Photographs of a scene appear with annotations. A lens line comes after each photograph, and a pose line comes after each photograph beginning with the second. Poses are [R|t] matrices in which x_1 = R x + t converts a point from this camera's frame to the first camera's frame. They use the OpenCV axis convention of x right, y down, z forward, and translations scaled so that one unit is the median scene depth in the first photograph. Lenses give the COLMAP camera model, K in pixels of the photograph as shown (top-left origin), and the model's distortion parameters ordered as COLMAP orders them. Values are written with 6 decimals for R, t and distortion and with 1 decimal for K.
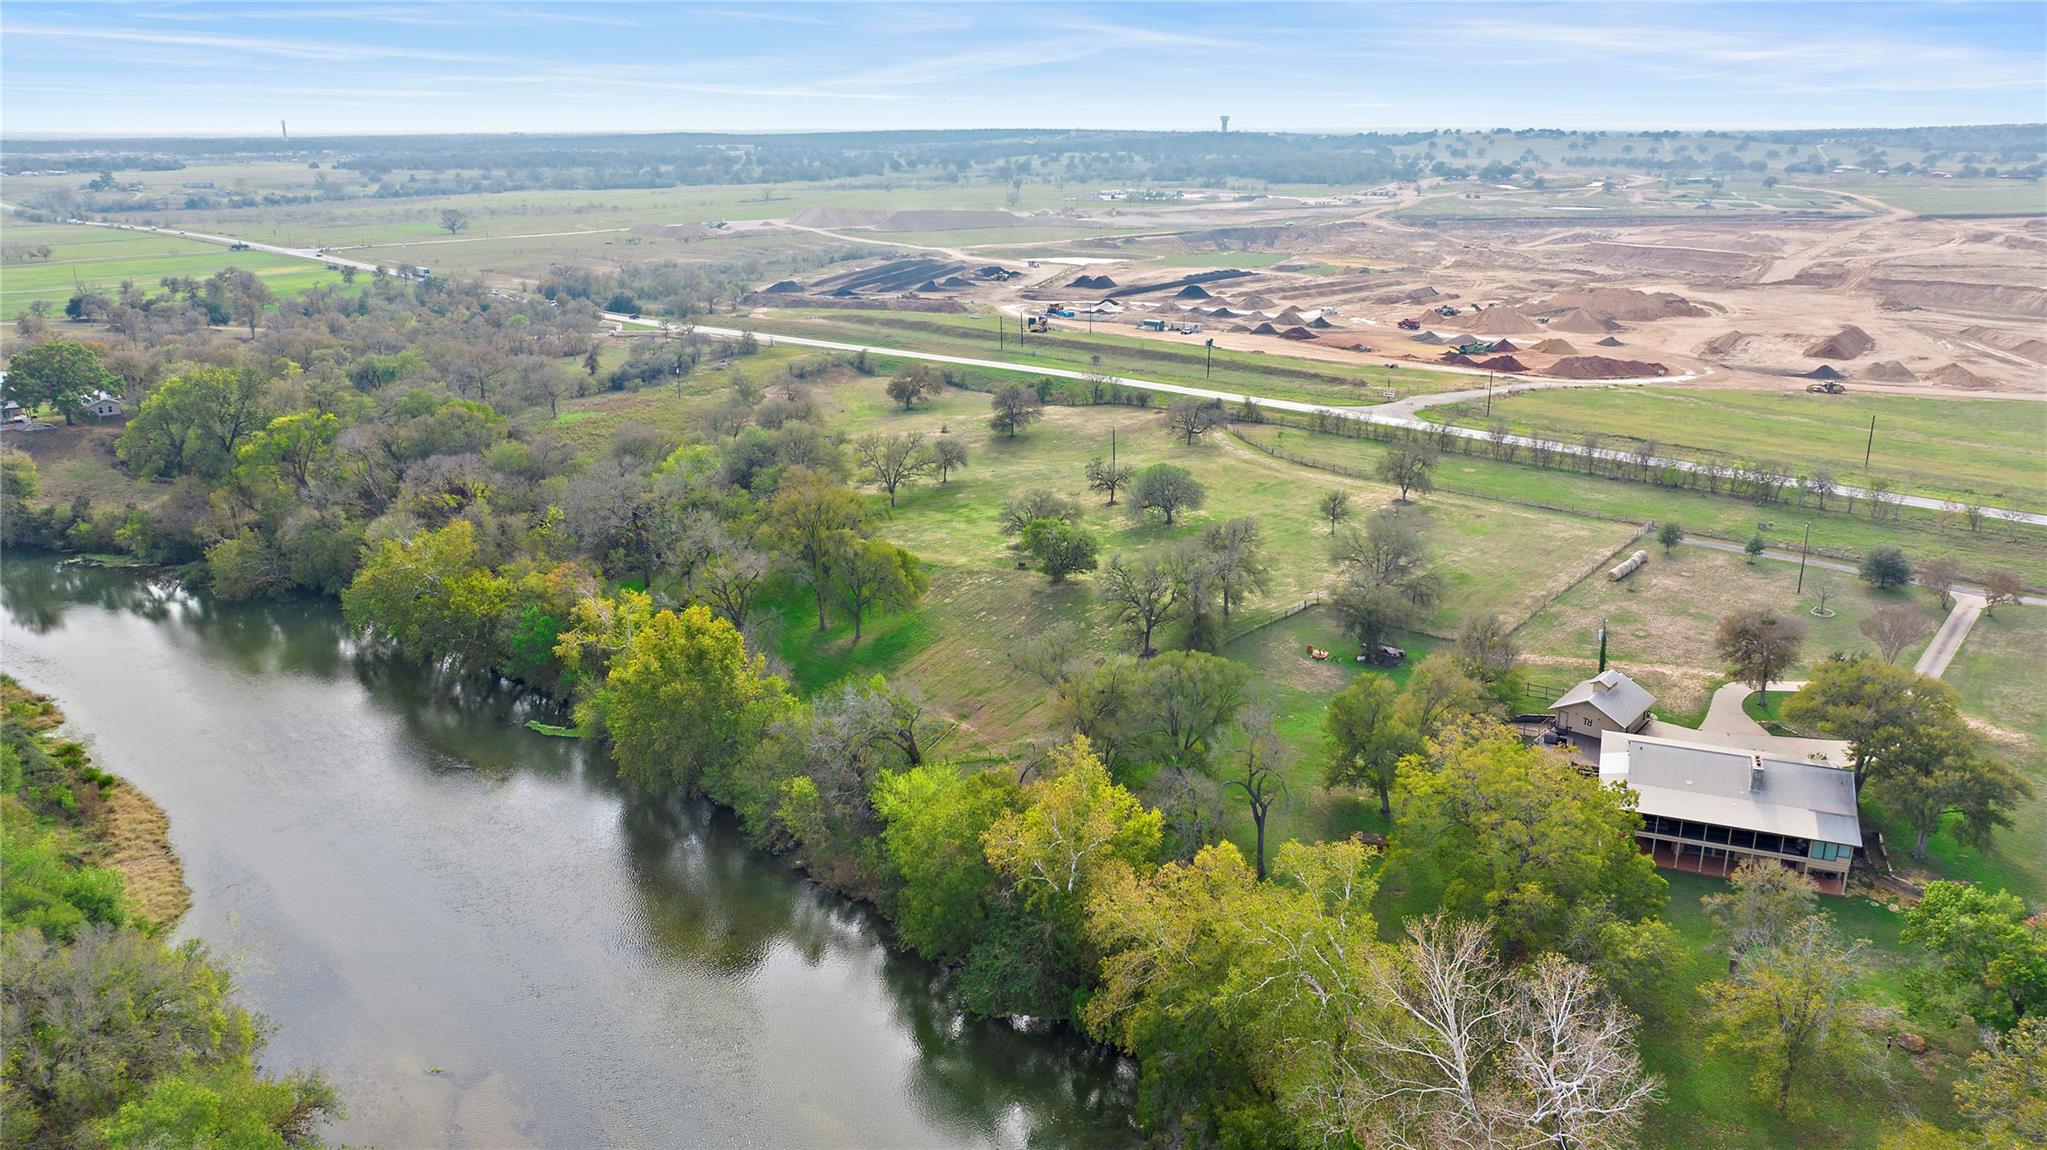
lens RADIAL K [[1382.5, 0, 1023.5], [0, 1382.5, 575.0], [0, 0, 1]] dist [-0.030156, 0.026567]
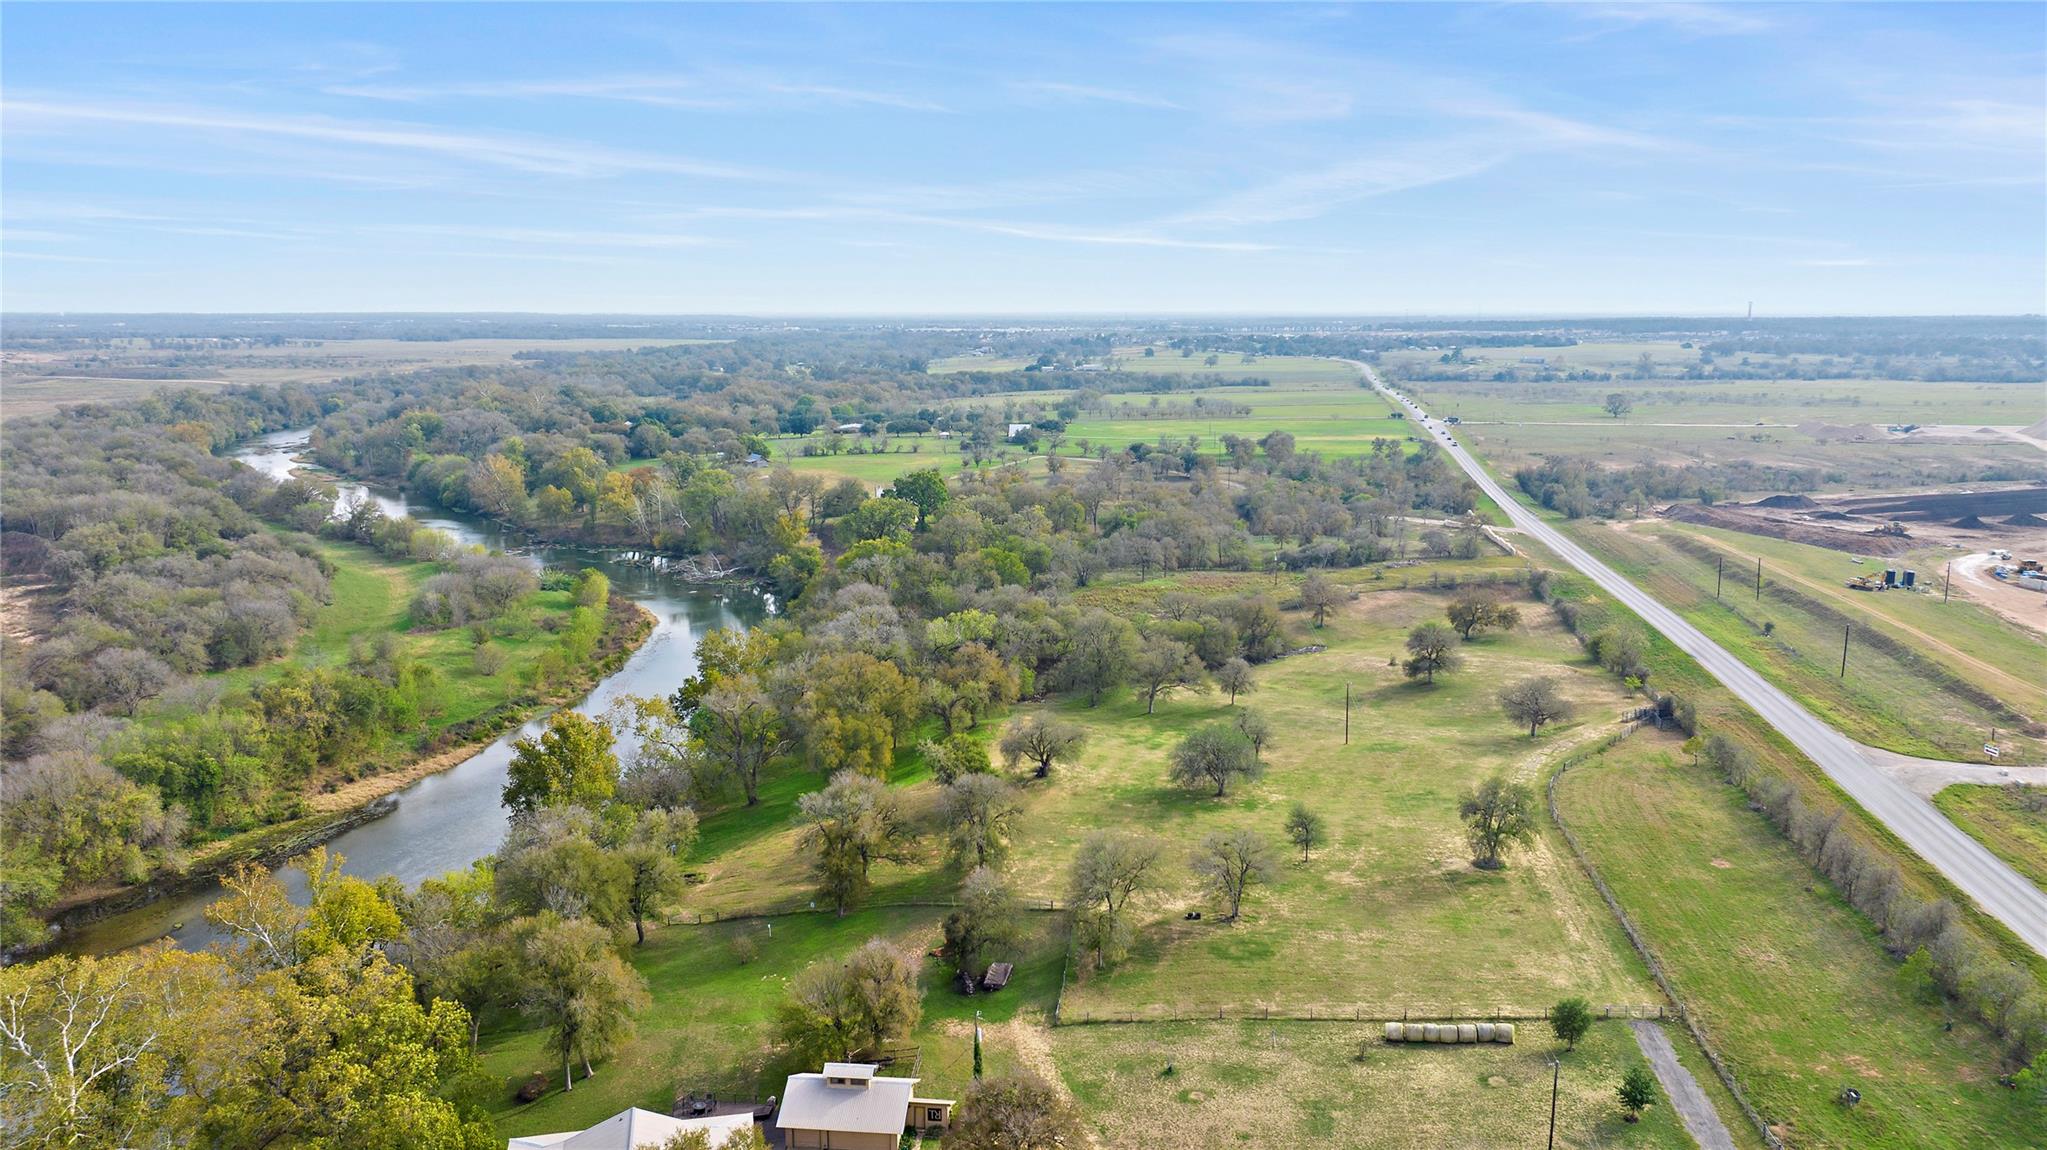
lens RADIAL K [[1394.5, 0, 1023.5], [0, 1394.5, 575.0], [0, 0, 1]] dist [-0.017882, -0.003055]
pose [[0.583503, 0.151223, -0.797907, 0.266302], [-0.250132, 0.968212, 0.000581, -0.051655], [0.772631, 0.199243, 0.602780, 0.140399]]
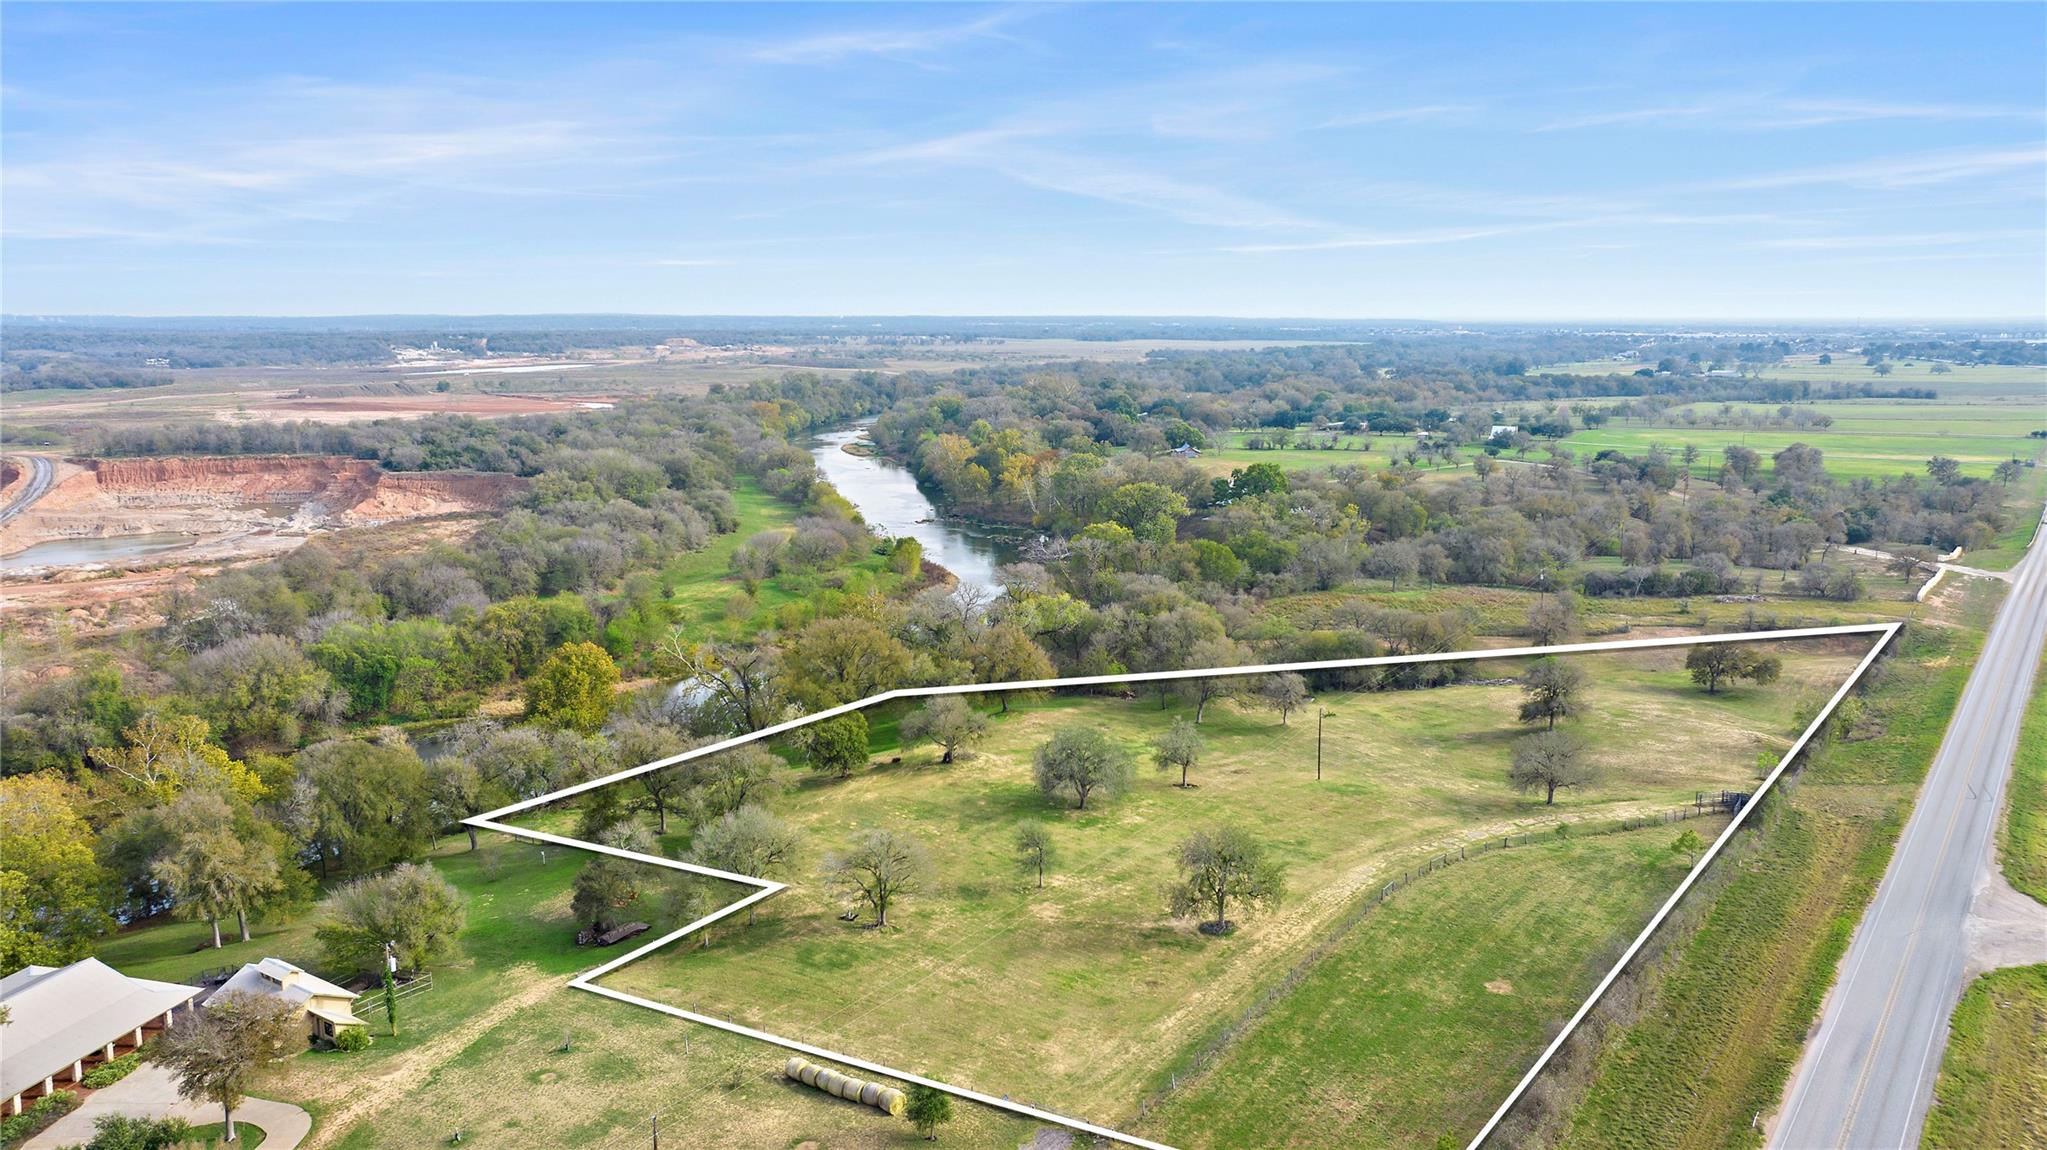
lens RADIAL K [[1382.5, 0, 1023.5], [0, 1382.5, 575.0], [0, 0, 1]] dist [-0.030156, 0.026567]
pose [[0.162091, 0.182571, -0.969739, 0.309644], [-0.302253, 0.944685, 0.127332, -0.091353], [0.939345, 0.272467, 0.208308, 0.293223]]
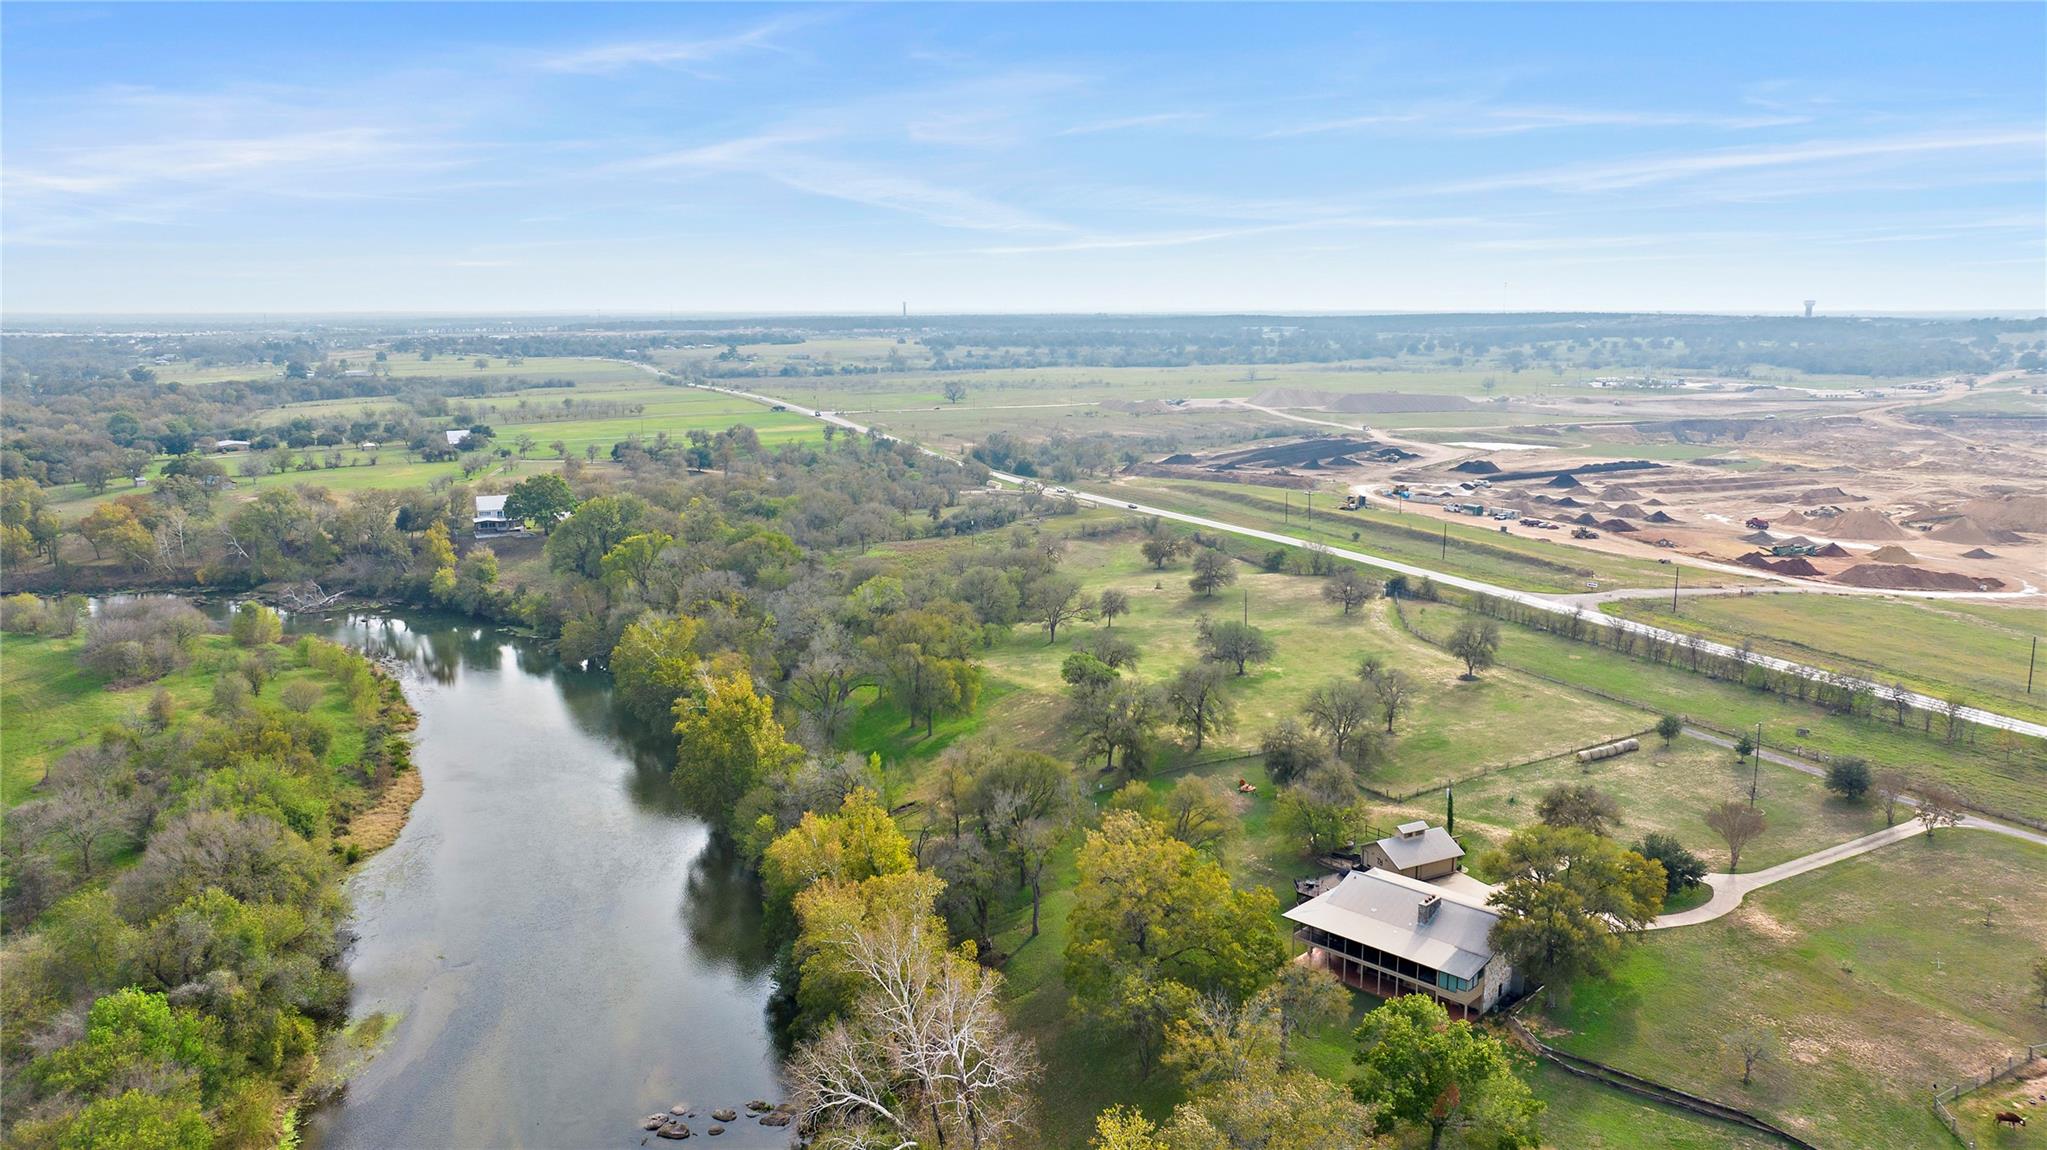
lens RADIAL K [[1382.5, 0, 1023.5], [0, 1382.5, 575.0], [0, 0, 1]] dist [-0.030156, 0.026567]
pose [[0.924900, 0.071383, -0.373451, 0.140388], [-0.117075, 0.987963, -0.101107, 0.006260], [0.361738, 0.137236, 0.922124, -0.039490]]
